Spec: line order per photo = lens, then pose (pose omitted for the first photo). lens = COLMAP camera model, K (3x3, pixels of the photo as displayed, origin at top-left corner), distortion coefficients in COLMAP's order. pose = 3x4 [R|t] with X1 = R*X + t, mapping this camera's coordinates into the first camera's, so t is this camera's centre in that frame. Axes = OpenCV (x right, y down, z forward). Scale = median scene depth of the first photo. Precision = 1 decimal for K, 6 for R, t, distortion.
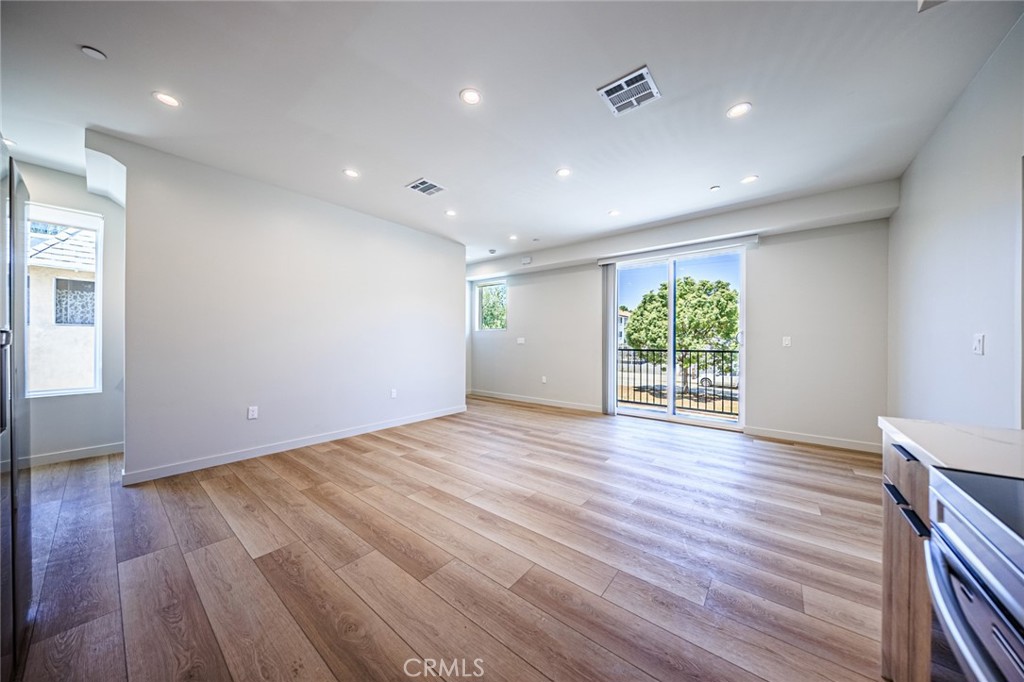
lens RADIAL K [[329.4, 0, 512.8], [0, 329.4, 345.0], [0, 0, 1]] dist [0.000193, -0.001536]
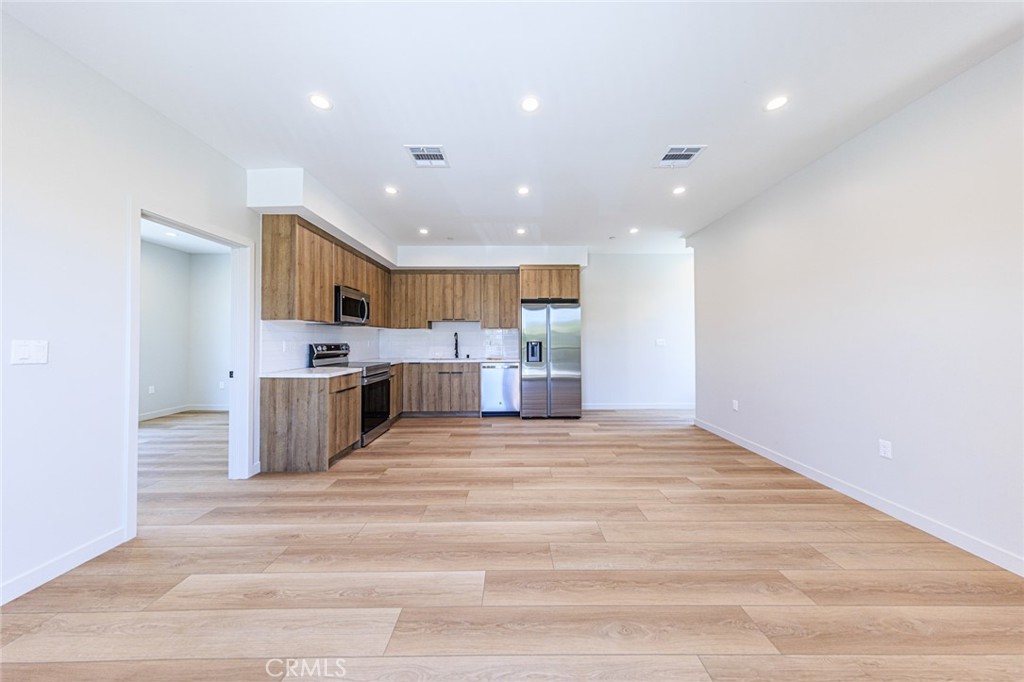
lens RADIAL K [[321.1, 0, 512.9], [0, 321.1, 335.5], [0, 0, 1]] dist [0.005396, -0.000117]
pose [[-0.781252, -0.012752, -0.624085, 0.579147], [-0.008209, 0.999915, -0.010155, -0.028014], [0.624161, -0.002810, -0.781291, 1.441193]]
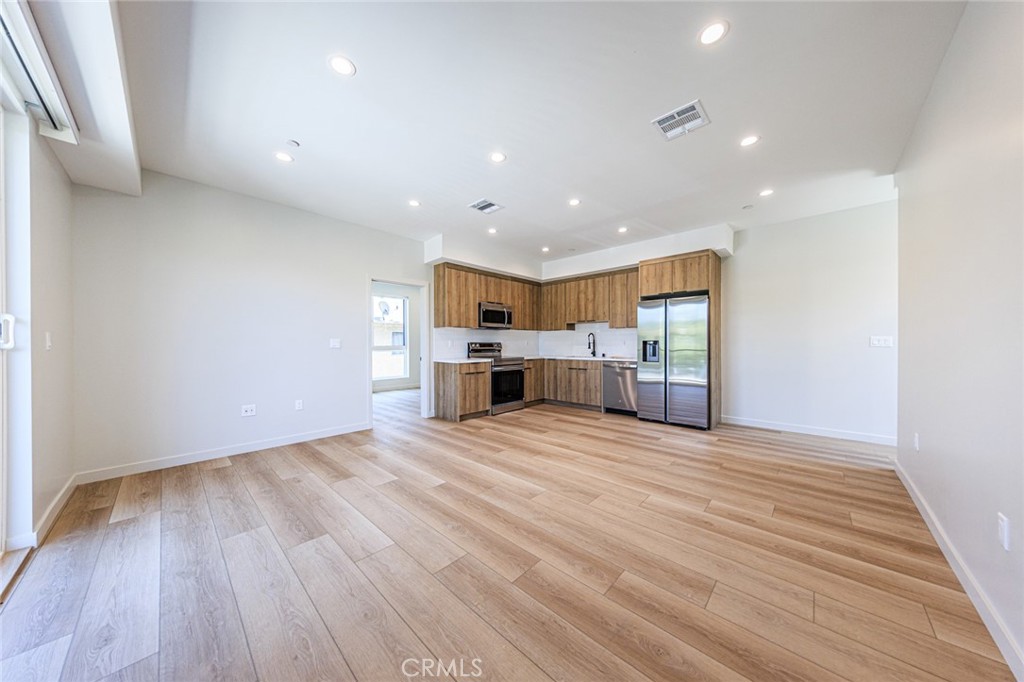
lens RADIAL K [[322.2, 0, 514.3], [0, 322.2, 345.1], [0, 0, 1]] dist [0.006452, -0.000076]
pose [[-0.996922, -0.001880, 0.078378, 0.036301], [-0.000694, 0.999885, 0.015158, -0.016026], [-0.078397, 0.015057, -0.996808, 1.818329]]
